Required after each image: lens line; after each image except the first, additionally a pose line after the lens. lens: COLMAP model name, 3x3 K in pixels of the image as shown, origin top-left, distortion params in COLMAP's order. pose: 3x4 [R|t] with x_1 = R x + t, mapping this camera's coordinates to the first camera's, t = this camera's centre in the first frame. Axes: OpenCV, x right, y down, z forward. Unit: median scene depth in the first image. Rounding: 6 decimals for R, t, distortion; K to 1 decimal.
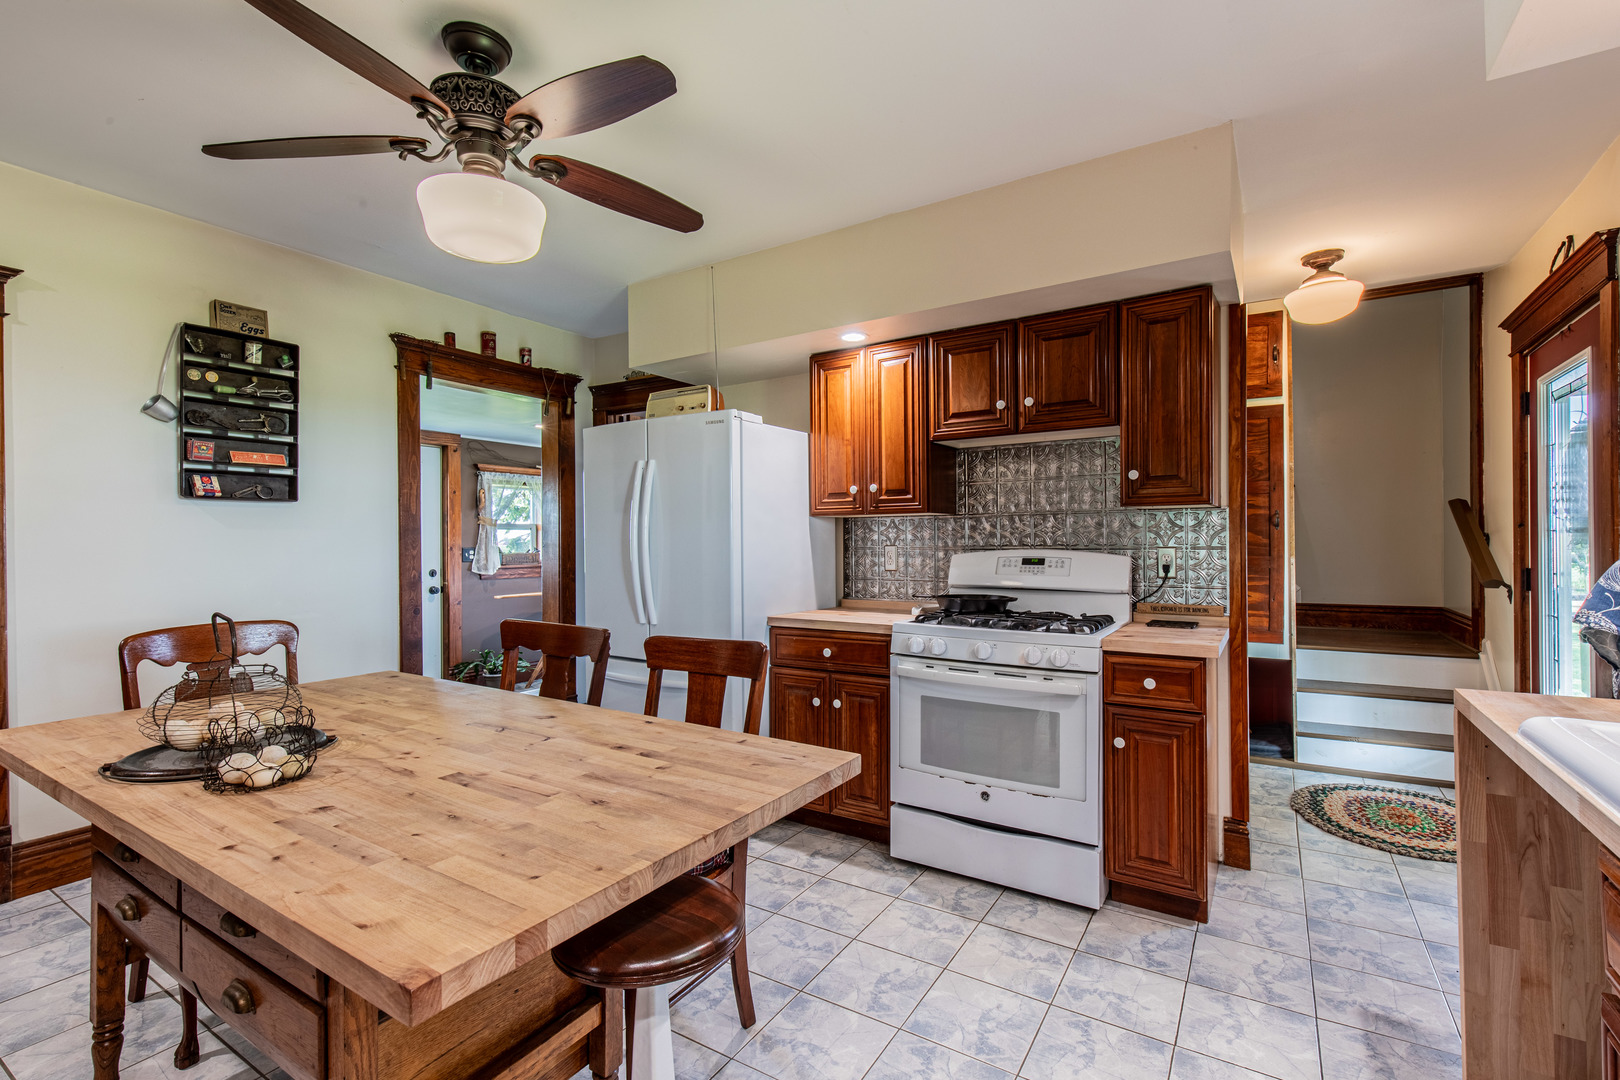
lens RADIAL K [[725.7, 0, 845.3], [0, 725.7, 546.7], [0, 0, 1]] dist [0.004824, -0.000081]
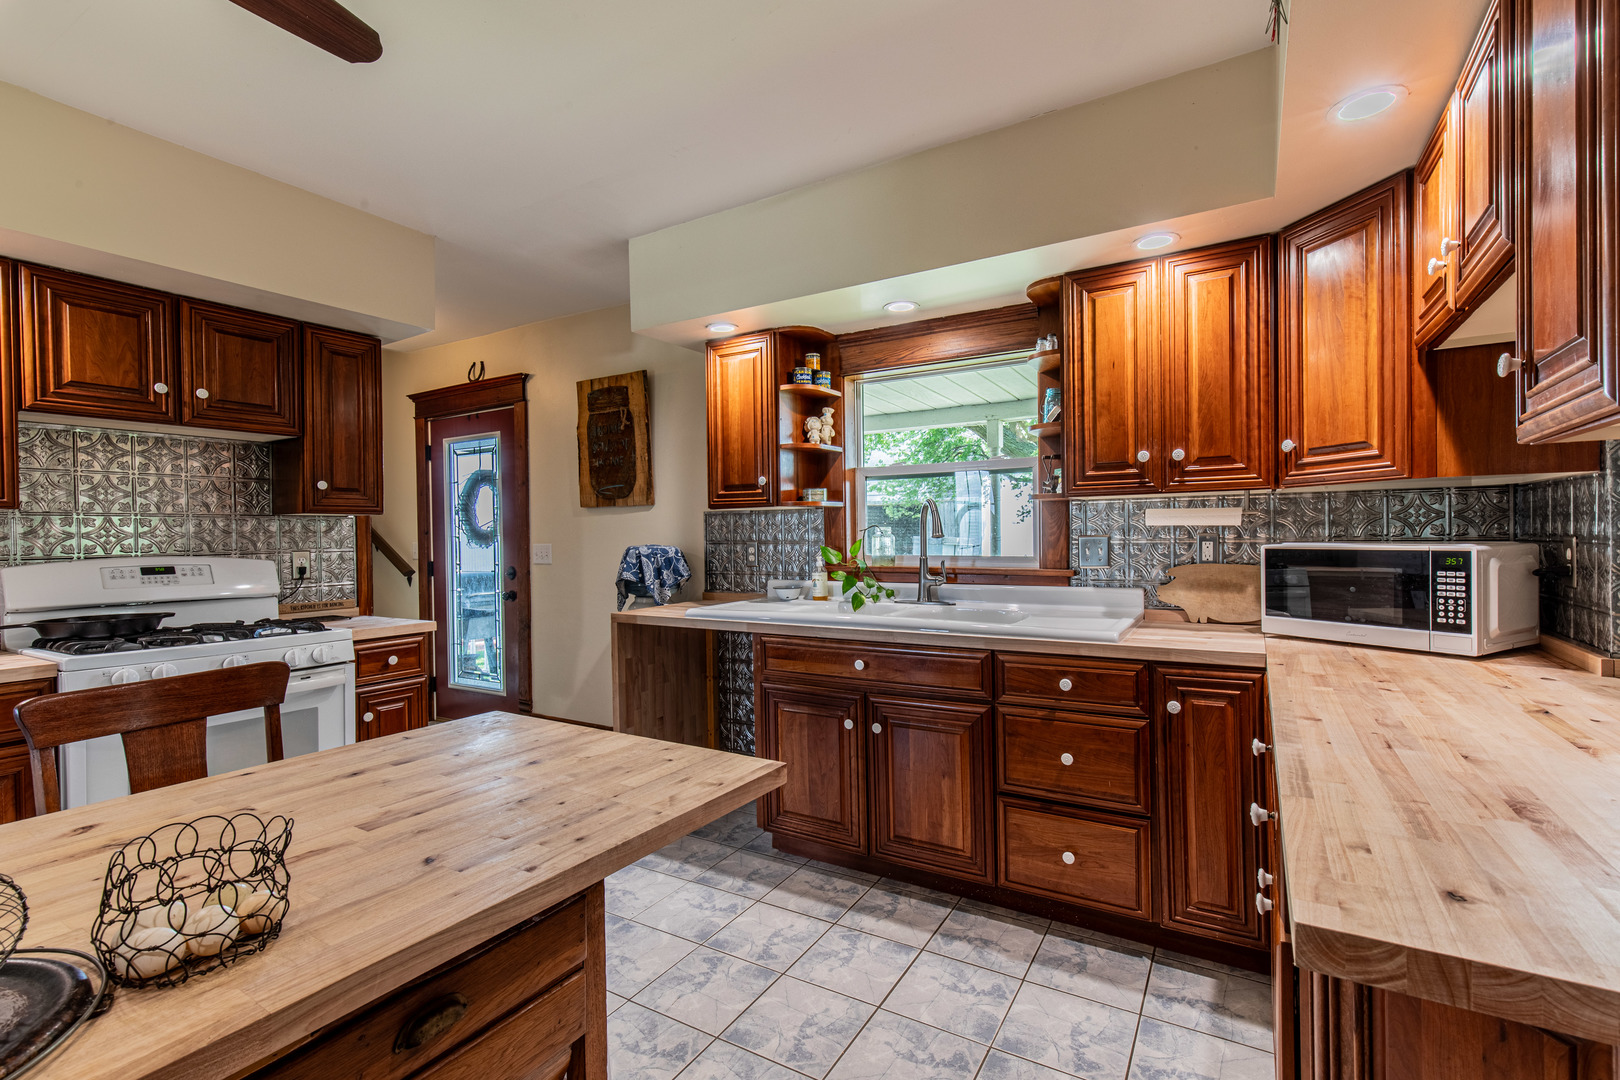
lens RADIAL K [[725.7, 0, 819.2], [0, 725.7, 540.3], [0, 0, 1]] dist [0.004824, -0.000081]
pose [[-0.006116, -0.003134, 0.999976, -0.656364], [0.023224, 0.999725, 0.003275, -0.000404], [-0.999712, 0.023244, -0.006042, 0.232077]]
